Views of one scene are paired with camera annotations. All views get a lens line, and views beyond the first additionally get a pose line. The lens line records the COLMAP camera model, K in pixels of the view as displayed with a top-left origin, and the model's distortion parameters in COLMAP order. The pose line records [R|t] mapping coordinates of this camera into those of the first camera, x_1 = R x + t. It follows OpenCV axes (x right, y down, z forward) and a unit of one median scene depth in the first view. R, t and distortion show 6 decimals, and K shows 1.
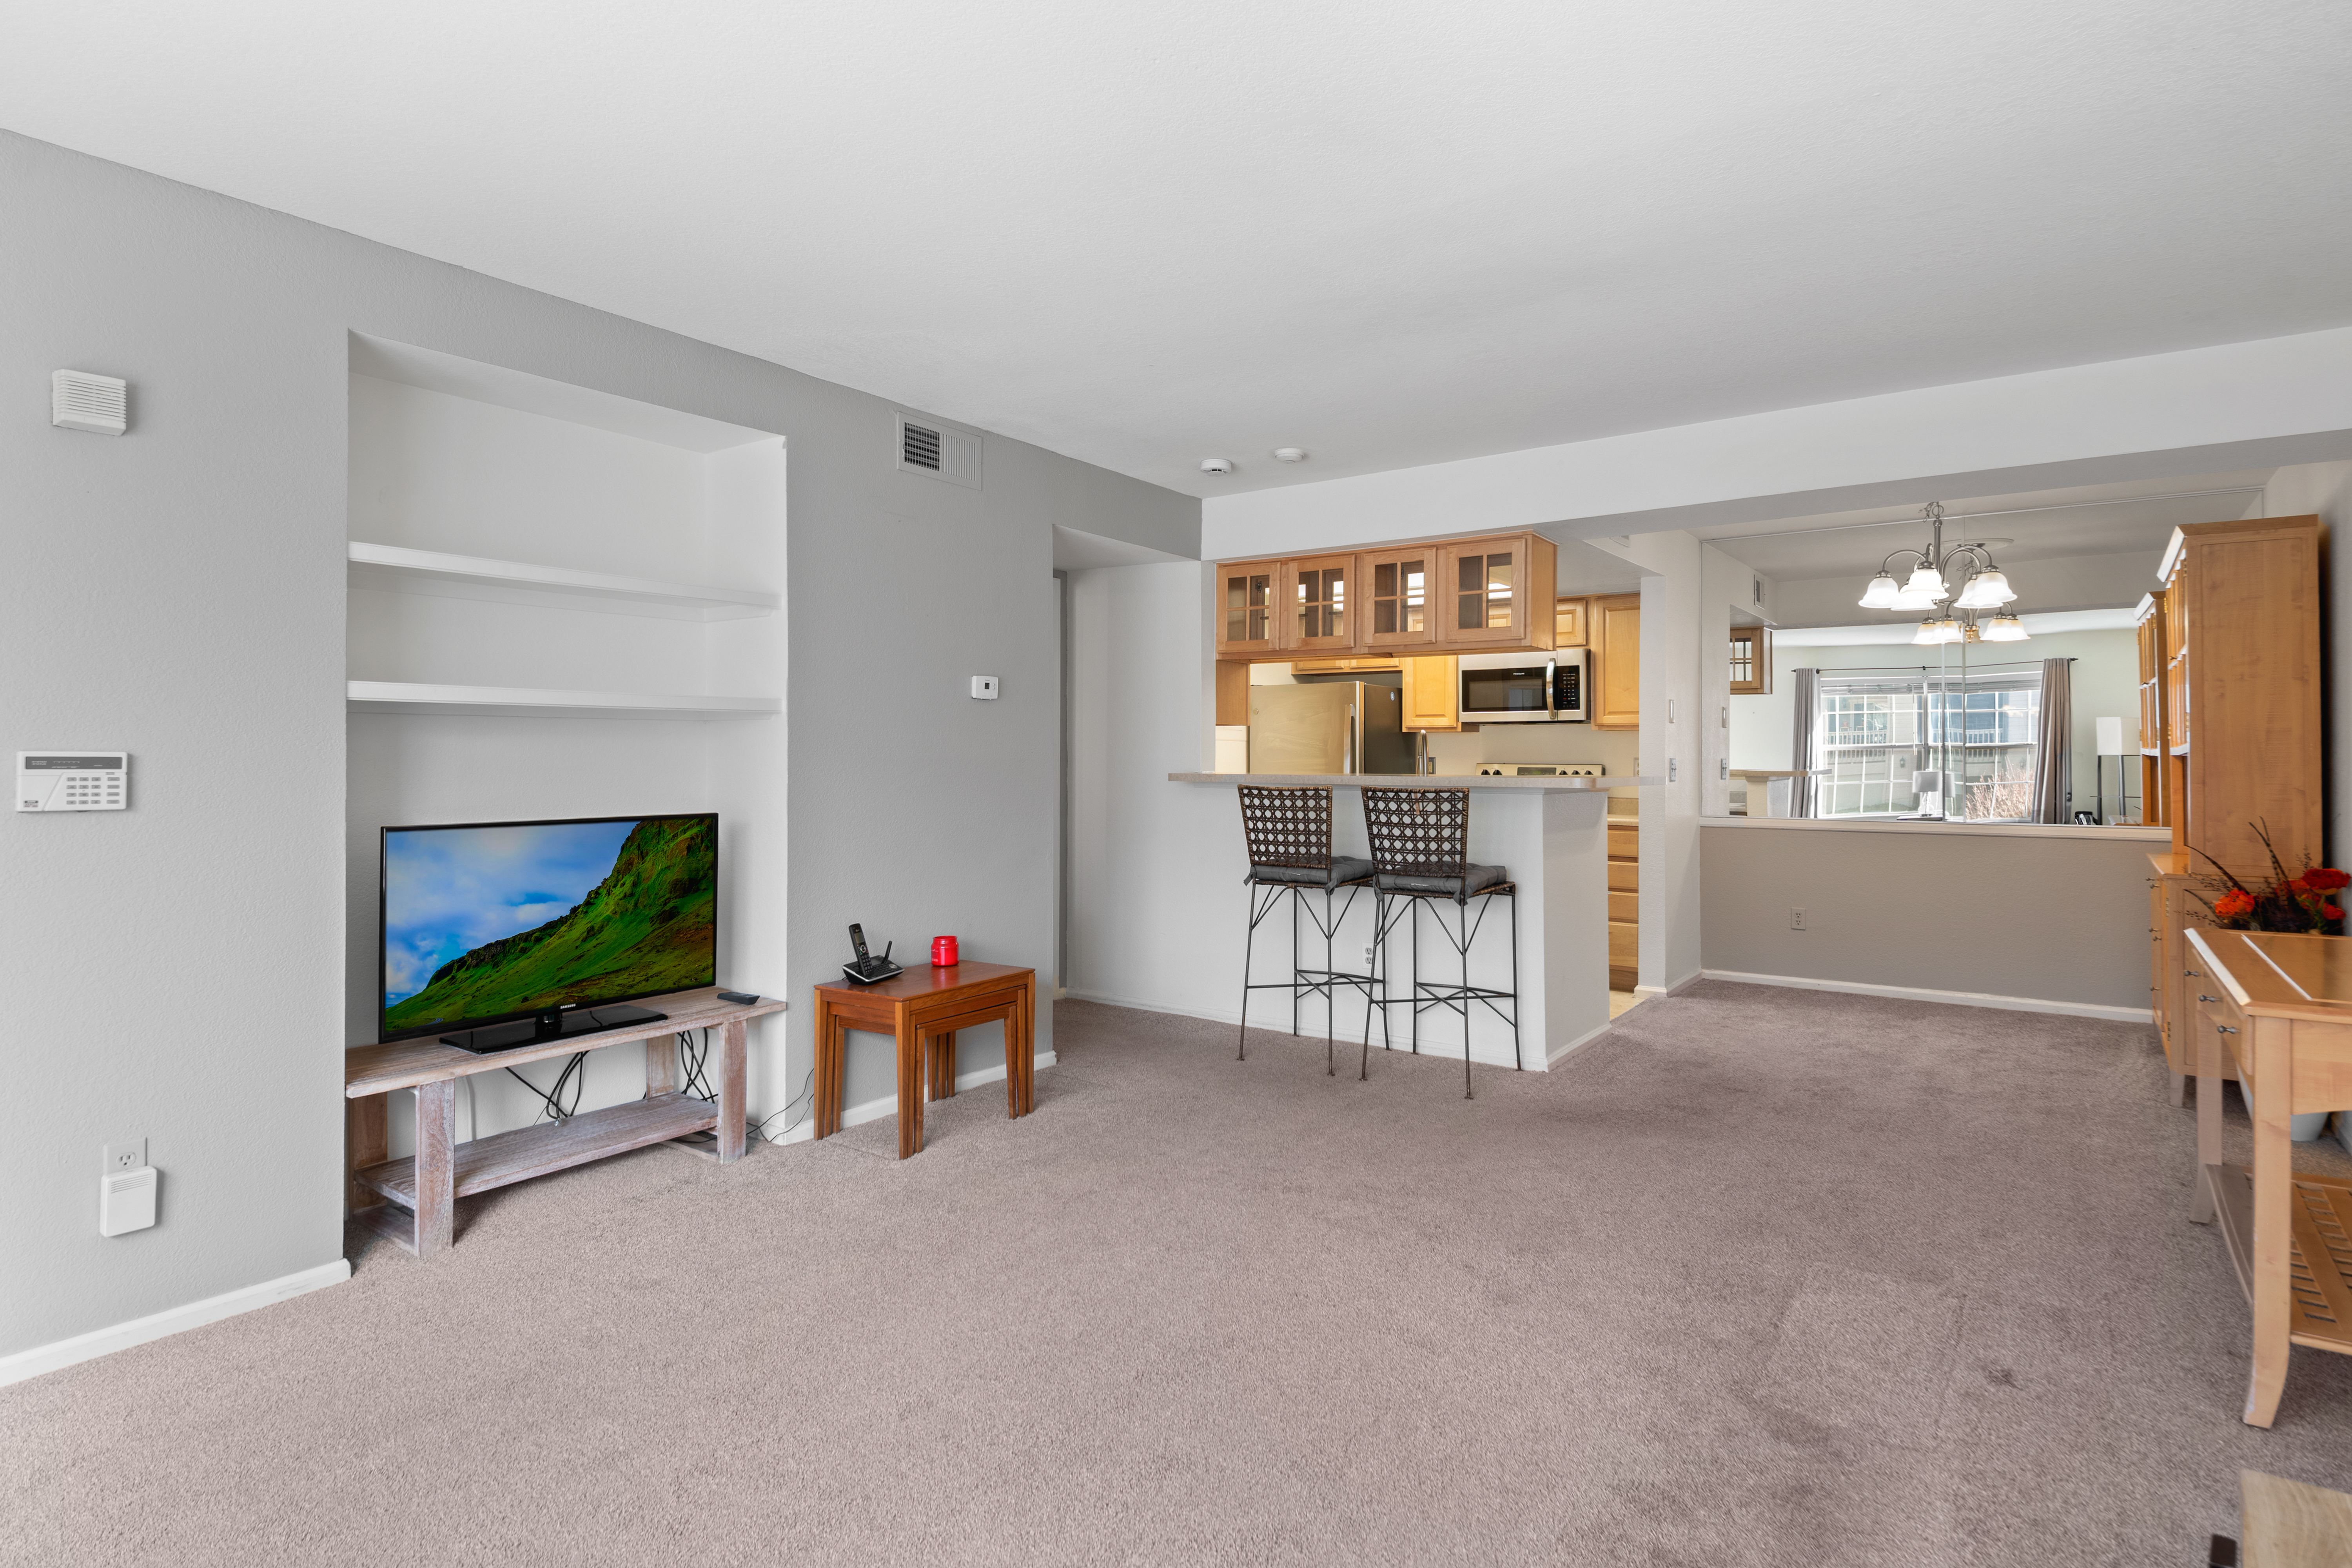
lens RADIAL K [[1196.3, 0, 1179.1], [0, 1196.3, 741.9], [0, 0, 1]] dist [0.023500, -0.032840]
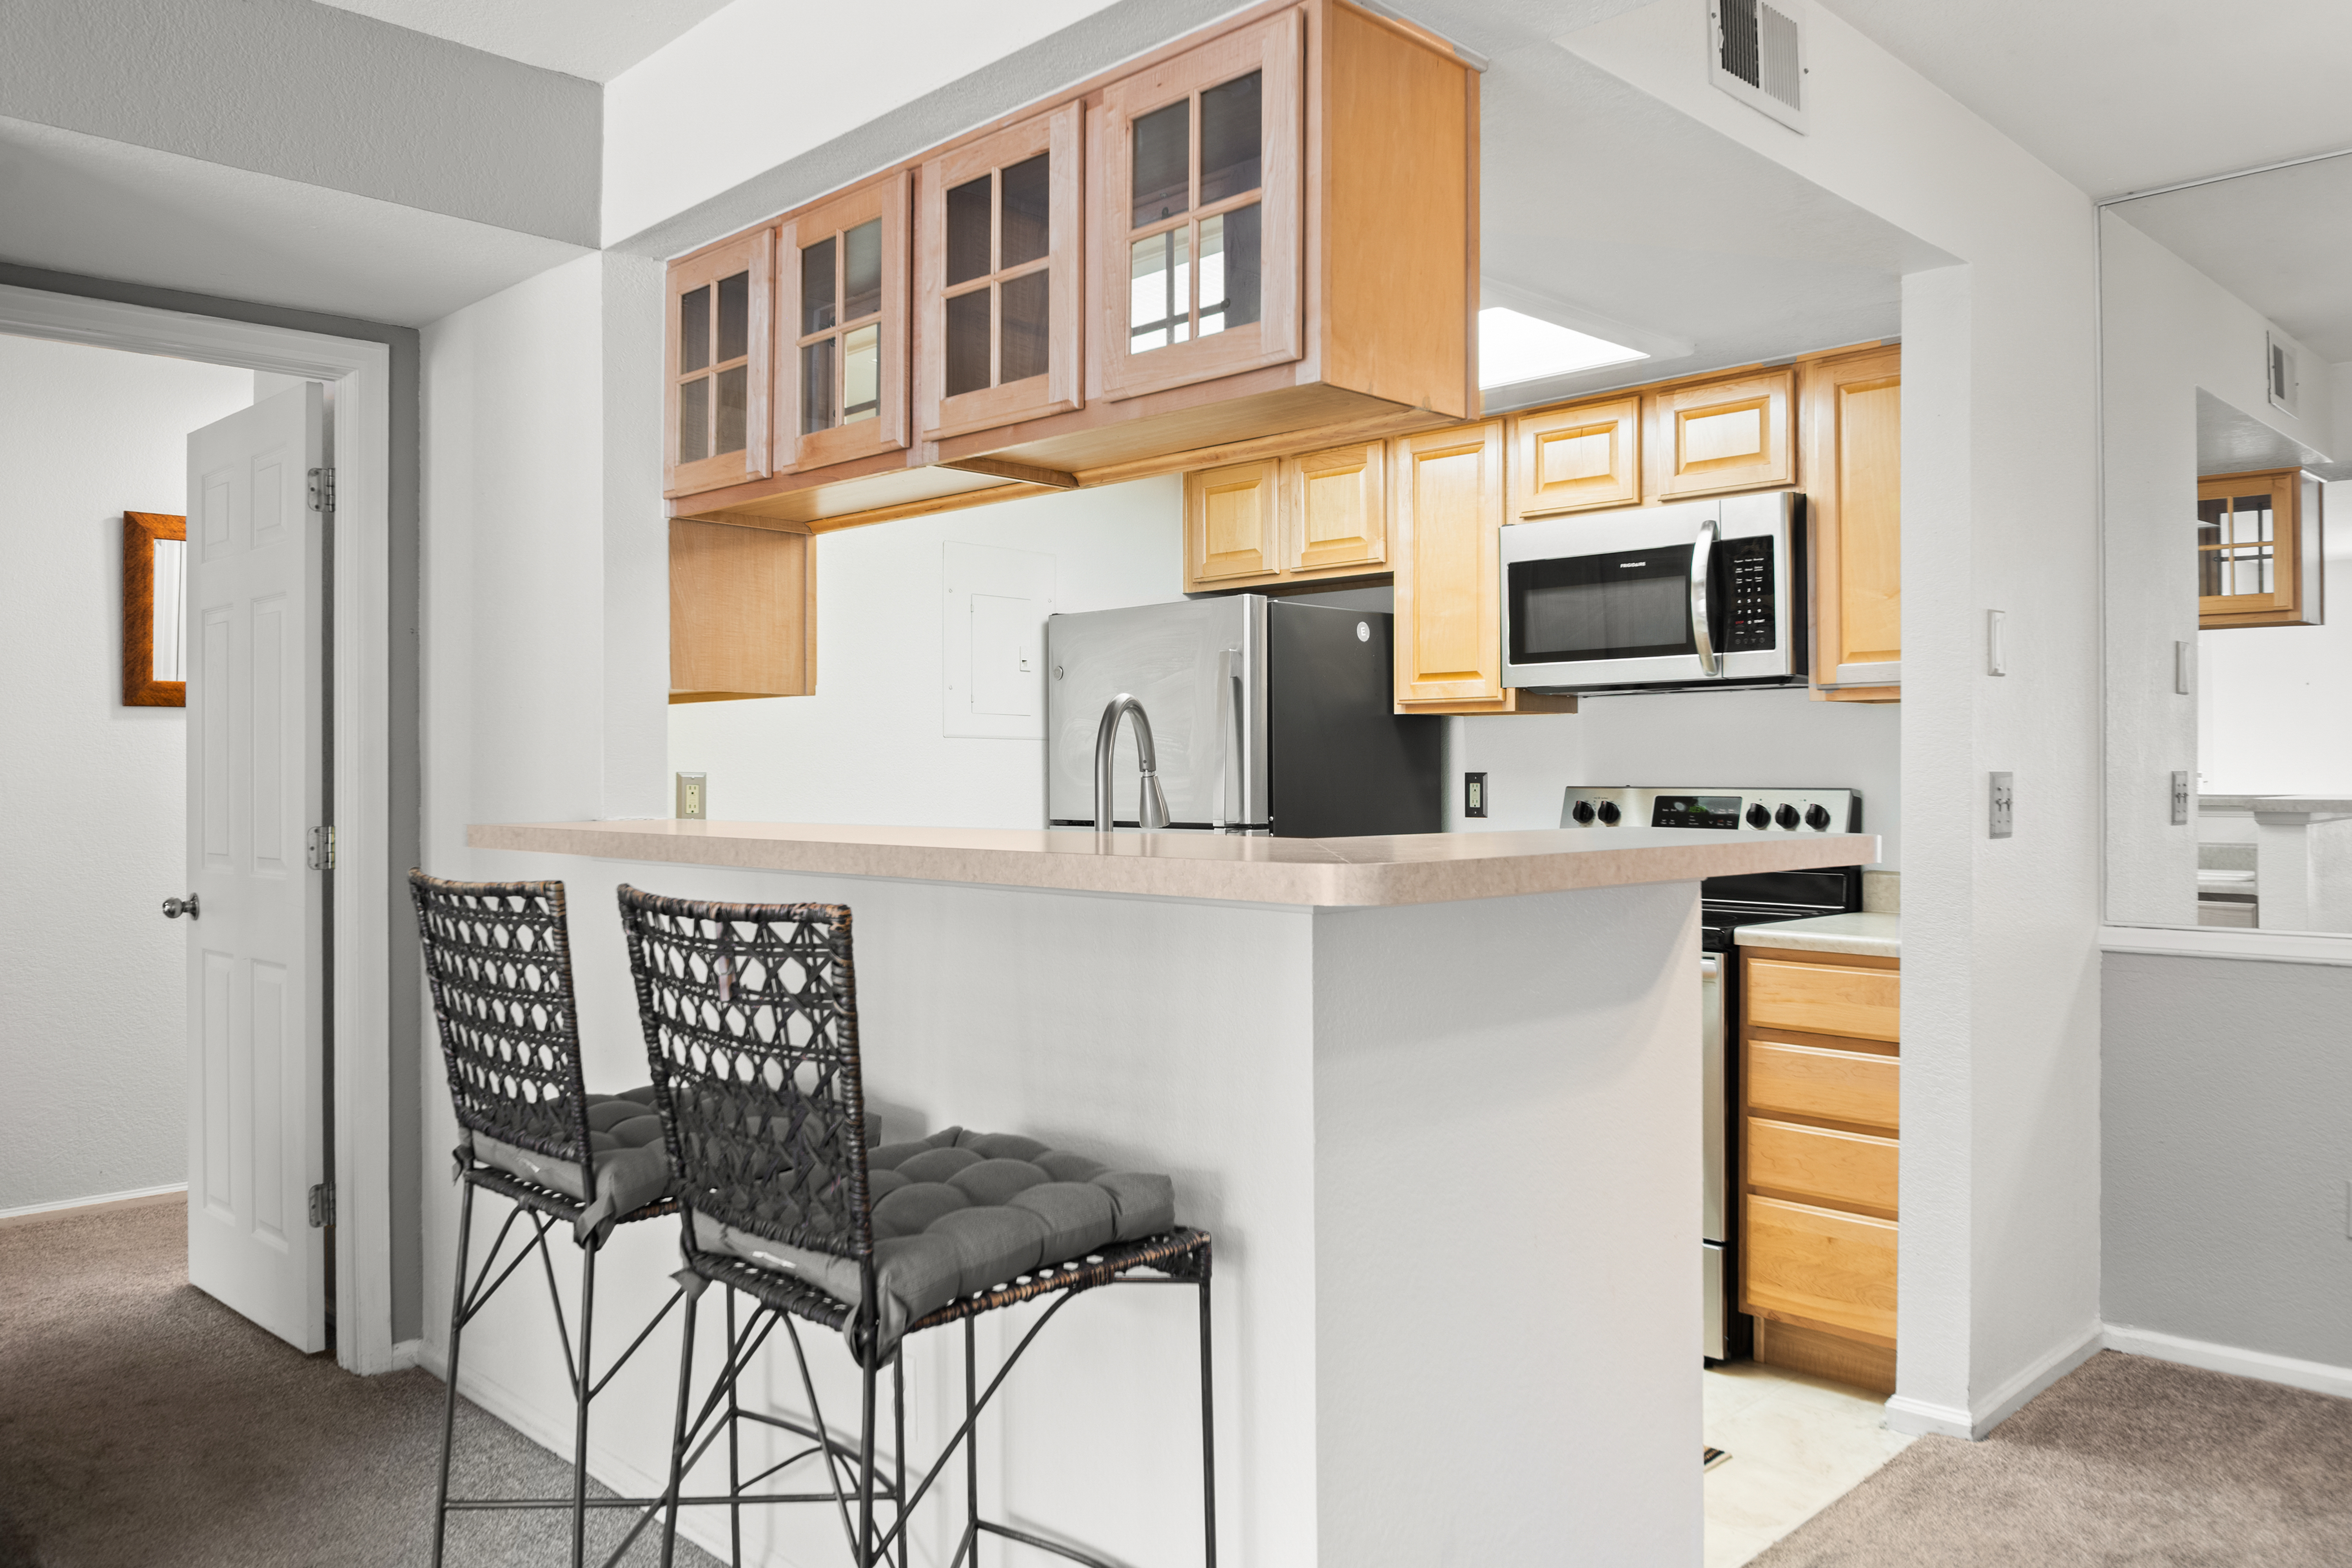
lens RADIAL K [[1691.3, 0, 1186.4], [0, 1691.3, 768.2], [0, 0, 1]] dist [-0.007558, -0.033029]
pose [[0.987470, -0.007245, -0.157642, 0.278404], [0.008803, 0.999919, 0.009188, 0.006173], [0.157563, -0.010461, 0.987454, 0.512558]]
